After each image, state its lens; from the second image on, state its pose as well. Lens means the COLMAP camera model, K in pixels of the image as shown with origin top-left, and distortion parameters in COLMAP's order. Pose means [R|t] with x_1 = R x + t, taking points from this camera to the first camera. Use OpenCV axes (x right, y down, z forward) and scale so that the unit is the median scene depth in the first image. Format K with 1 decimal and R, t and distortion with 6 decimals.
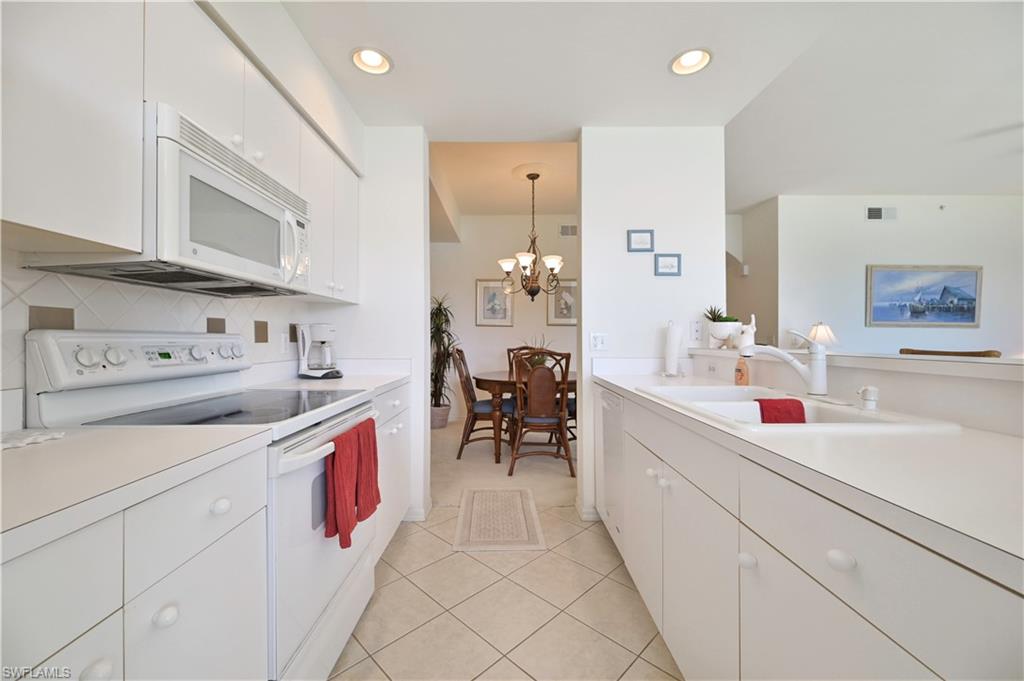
lens RADIAL K [[405.1, 0, 509.9], [0, 405.1, 340.0], [0, 0, 1]] dist [-0.002395, -0.000059]
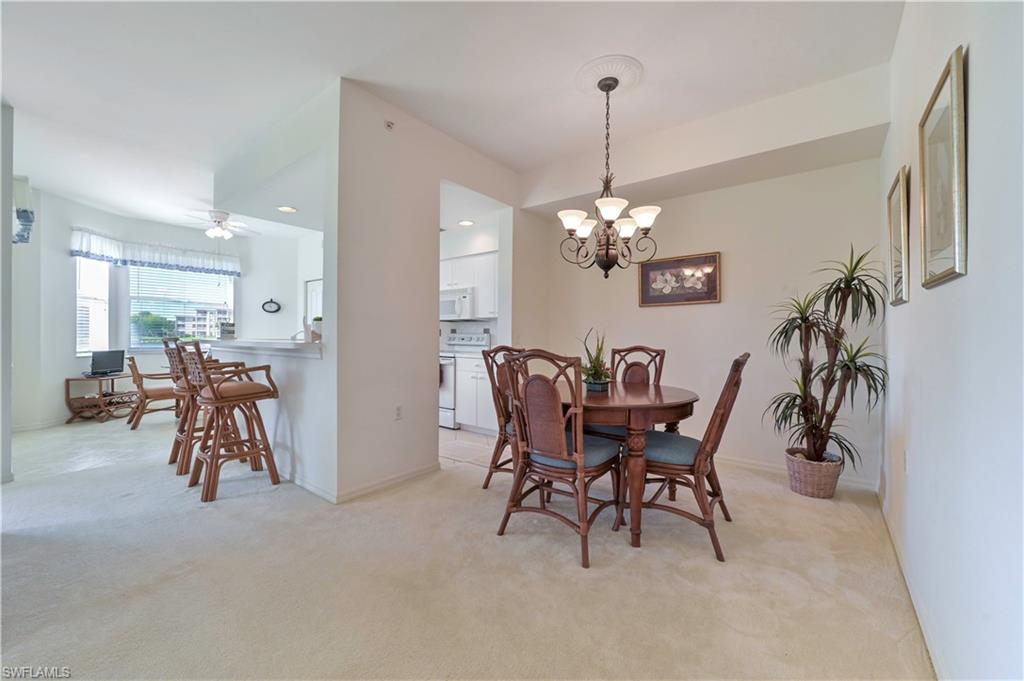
lens RADIAL K [[401.6, 0, 509.1], [0, 401.6, 337.6], [0, 0, 1]] dist [0.000608, -0.000330]
pose [[-0.624493, 0.001879, -0.781028, 1.067301], [-0.007011, 0.999943, 0.008011, -0.006701], [0.780999, 0.010479, -0.624444, 2.080773]]
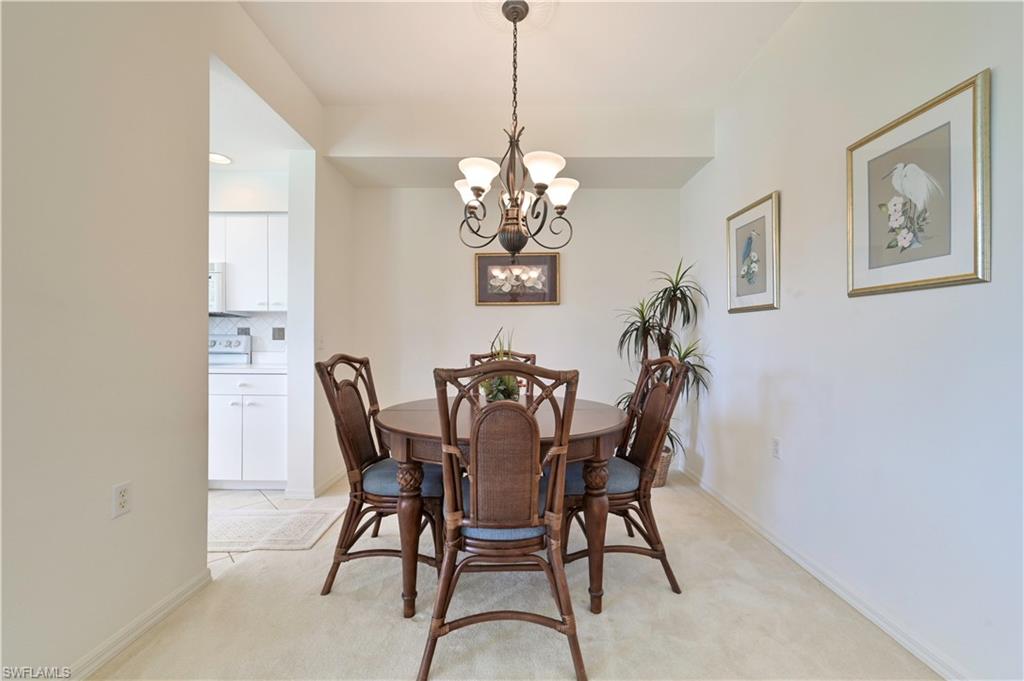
lens RADIAL K [[405.1, 0, 509.9], [0, 405.1, 340.0], [0, 0, 1]] dist [-0.002395, -0.000059]
pose [[-0.019221, 0.000511, -0.999815, 0.898279], [-0.008012, 0.999968, 0.000665, -0.001843], [0.999783, 0.008023, -0.019216, 1.634320]]
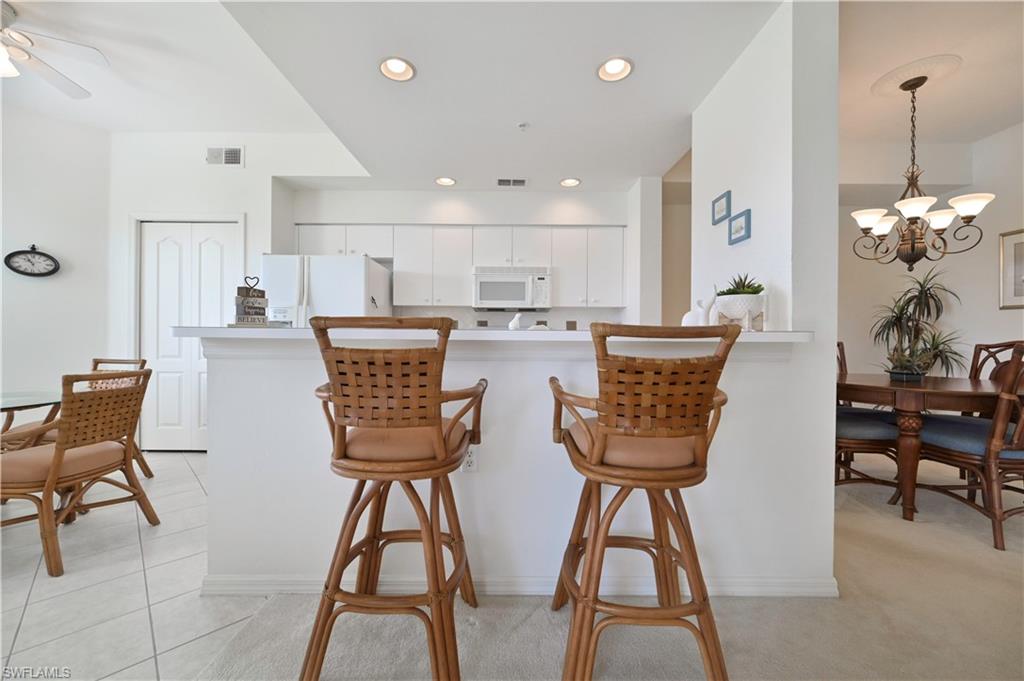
lens RADIAL K [[401.6, 0, 509.1], [0, 401.6, 337.6], [0, 0, 1]] dist [0.000608, -0.000330]
pose [[-0.007594, 0.001423, -0.999970, 1.177149], [-0.009536, 0.999953, 0.001495, 0.031908], [0.999926, 0.009547, -0.007580, 0.557274]]
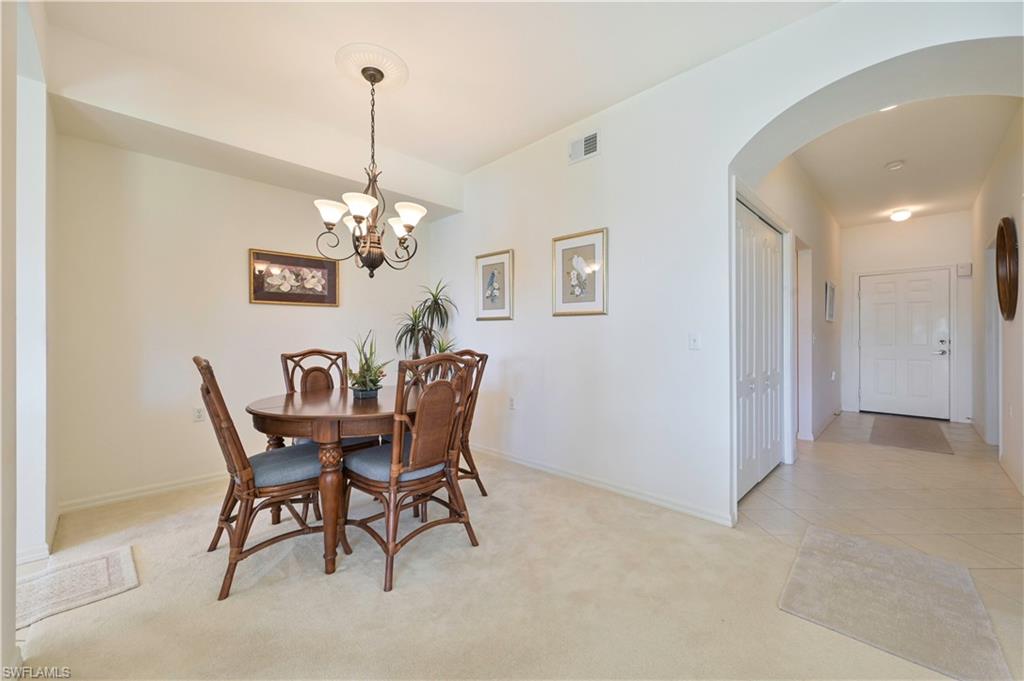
lens RADIAL K [[401.6, 0, 509.1], [0, 401.6, 337.6], [0, 0, 1]] dist [0.000608, -0.000330]
pose [[0.702759, -0.000493, -0.711428, 1.036729], [-0.002492, 0.999992, -0.003155, -0.004134], [0.711424, 0.003990, 0.702752, 1.169084]]
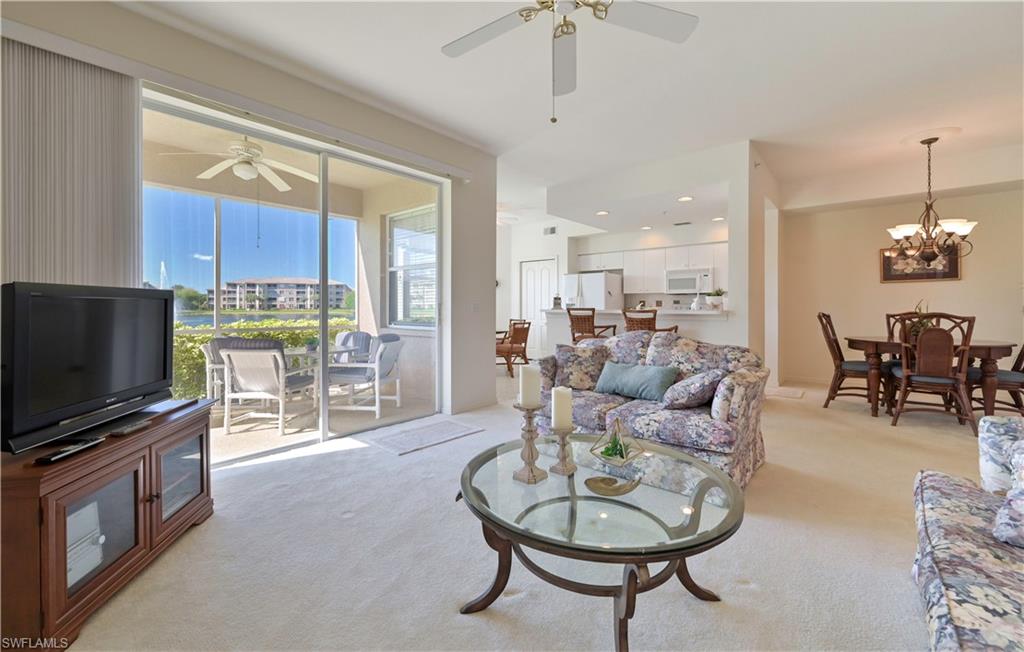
lens RADIAL K [[410.8, 0, 508.5], [0, 410.8, 307.5], [0, 0, 1]] dist [-0.000783, -0.000104]
pose [[-0.661648, 0.004168, -0.749803, 2.433075], [-0.000006, 0.999985, 0.005564, -0.001580], [0.749814, 0.003686, -0.661638, 1.450896]]
